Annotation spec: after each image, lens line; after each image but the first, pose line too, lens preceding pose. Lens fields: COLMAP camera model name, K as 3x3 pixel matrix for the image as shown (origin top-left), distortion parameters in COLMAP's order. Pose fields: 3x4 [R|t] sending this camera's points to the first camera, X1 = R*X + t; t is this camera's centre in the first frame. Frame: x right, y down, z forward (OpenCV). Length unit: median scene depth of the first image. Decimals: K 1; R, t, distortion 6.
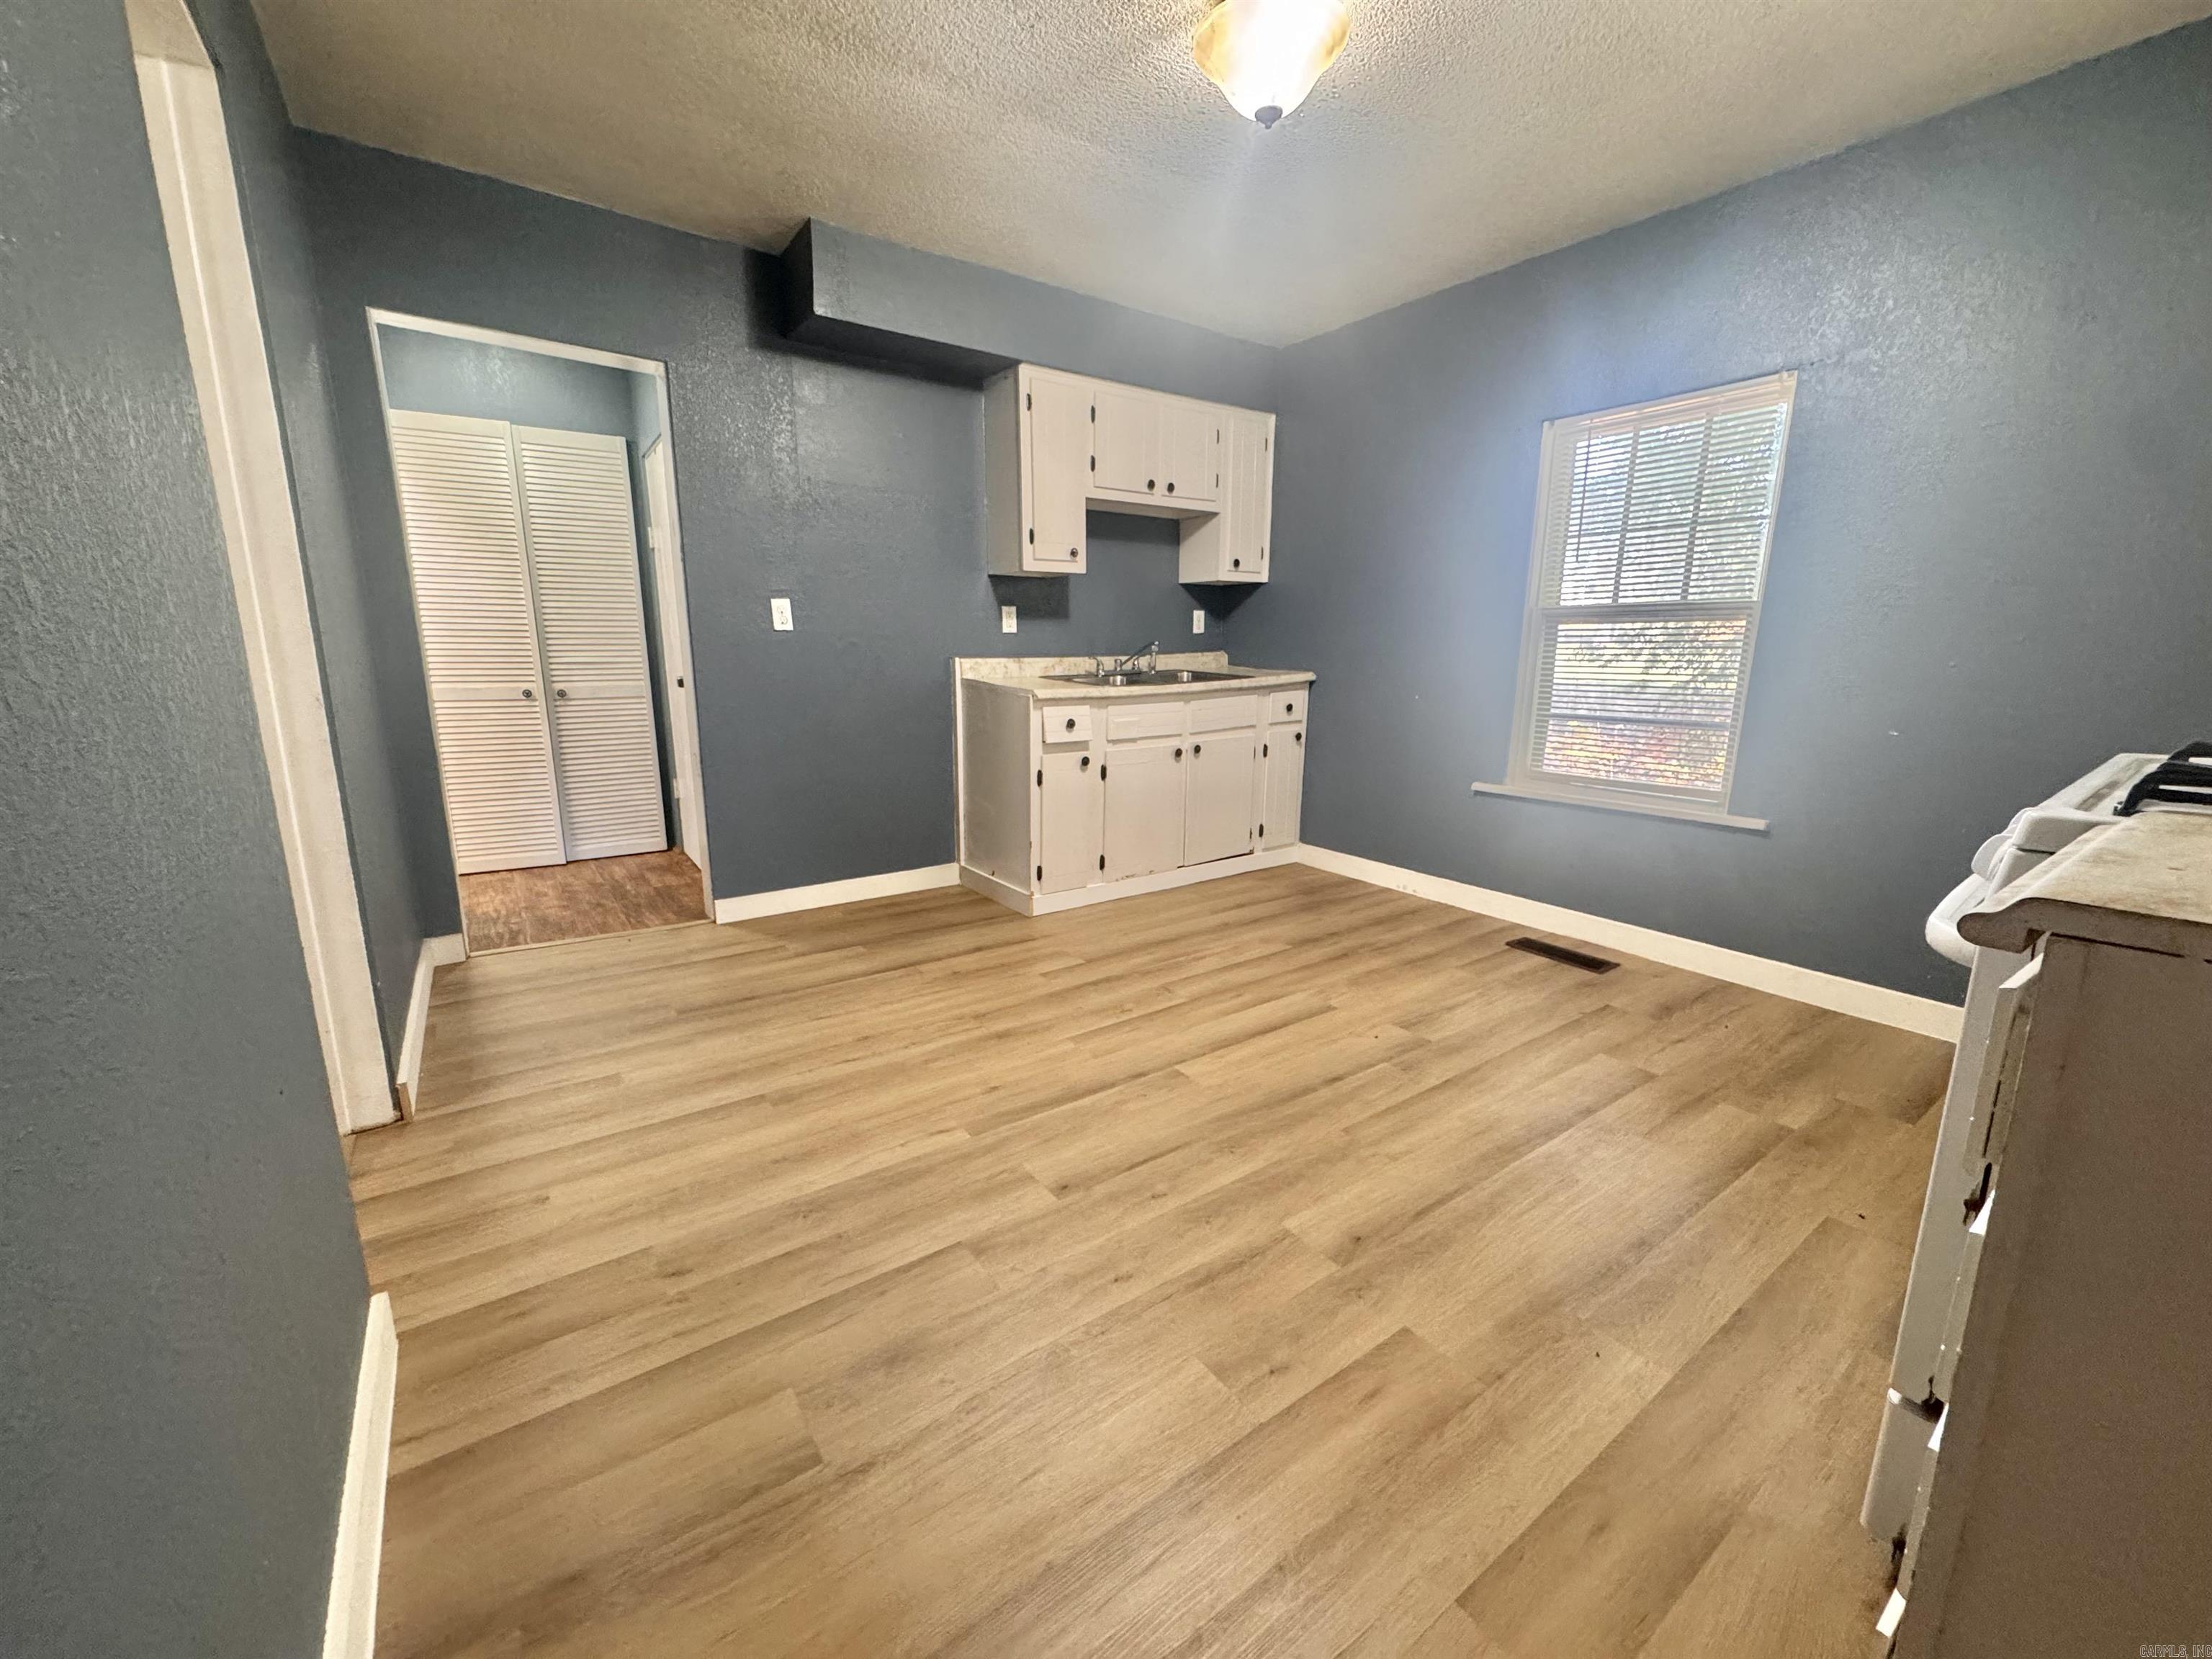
lens RADIAL K [[888.4, 0, 1110.7], [0, 888.4, 828.4], [0, 0, 1]] dist [-0.001198, -0.000132]
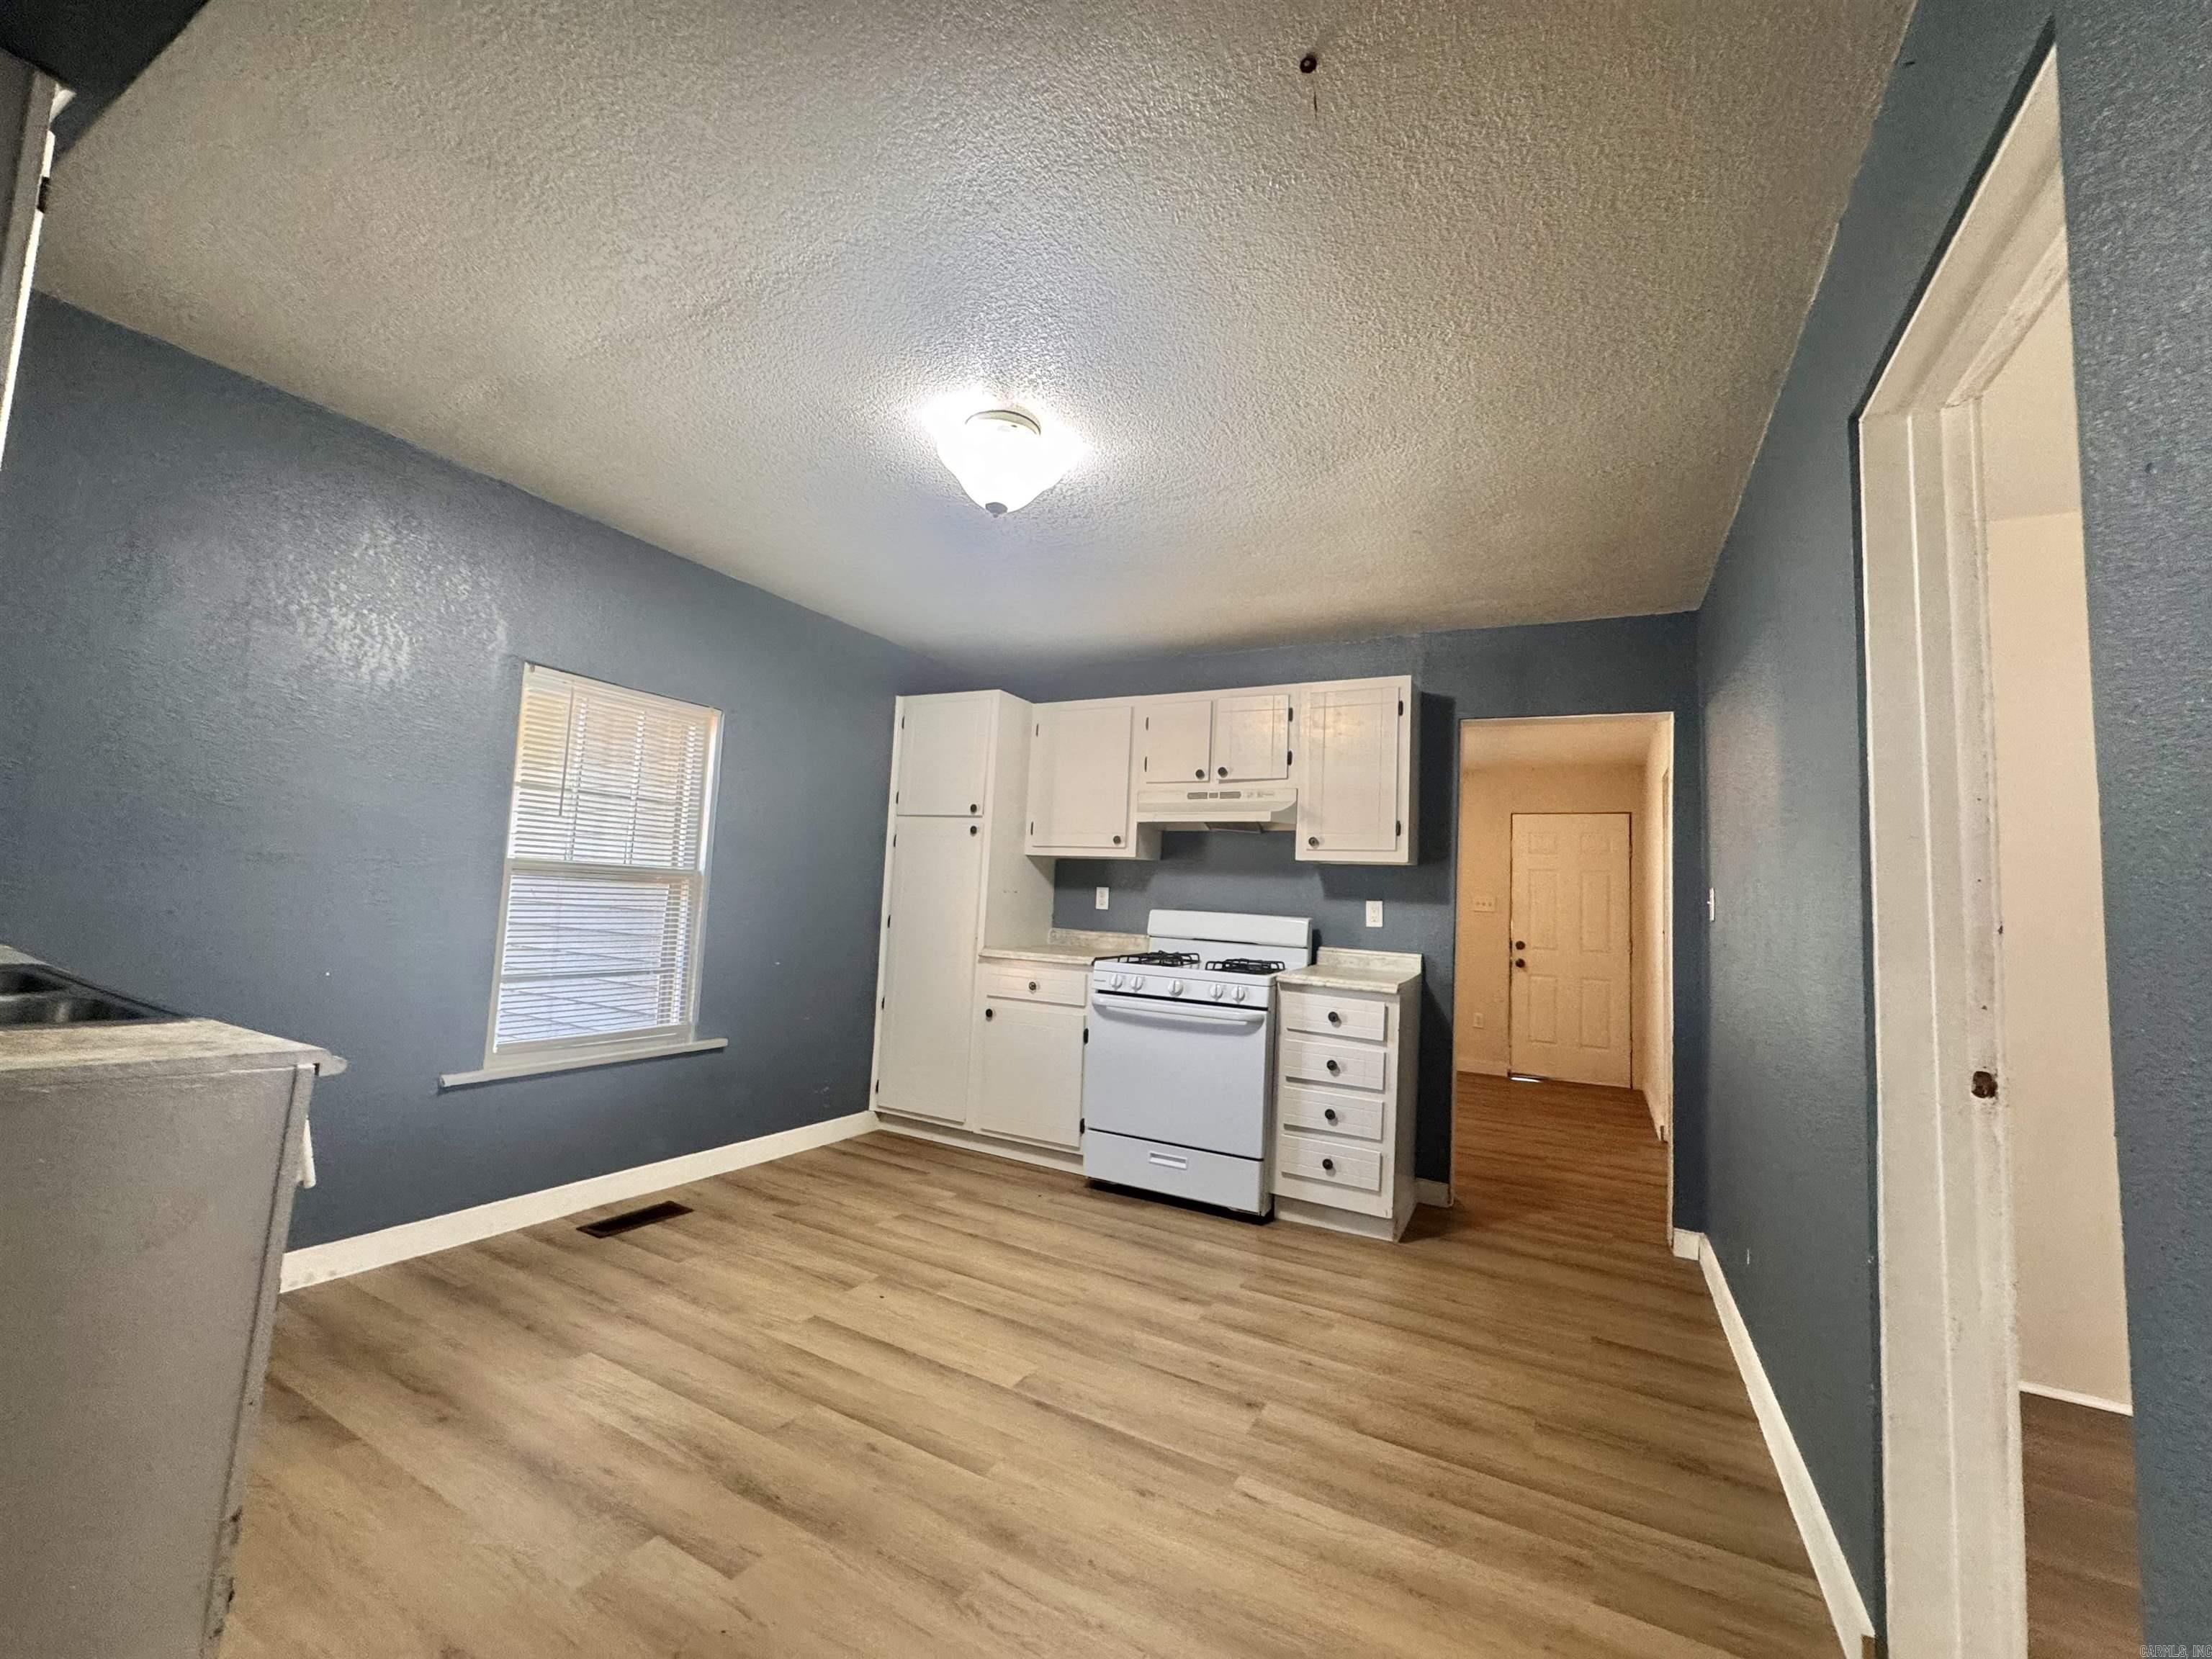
lens RADIAL K [[888.4, 0, 1107.0], [0, 888.4, 825.5], [0, 0, 1]] dist [-0.001198, -0.000132]
pose [[-0.440656, 0.052653, 0.896130, -0.624873], [0.131757, 0.991260, 0.006547, -0.227549], [-0.887954, 0.120956, -0.443743, 0.940741]]
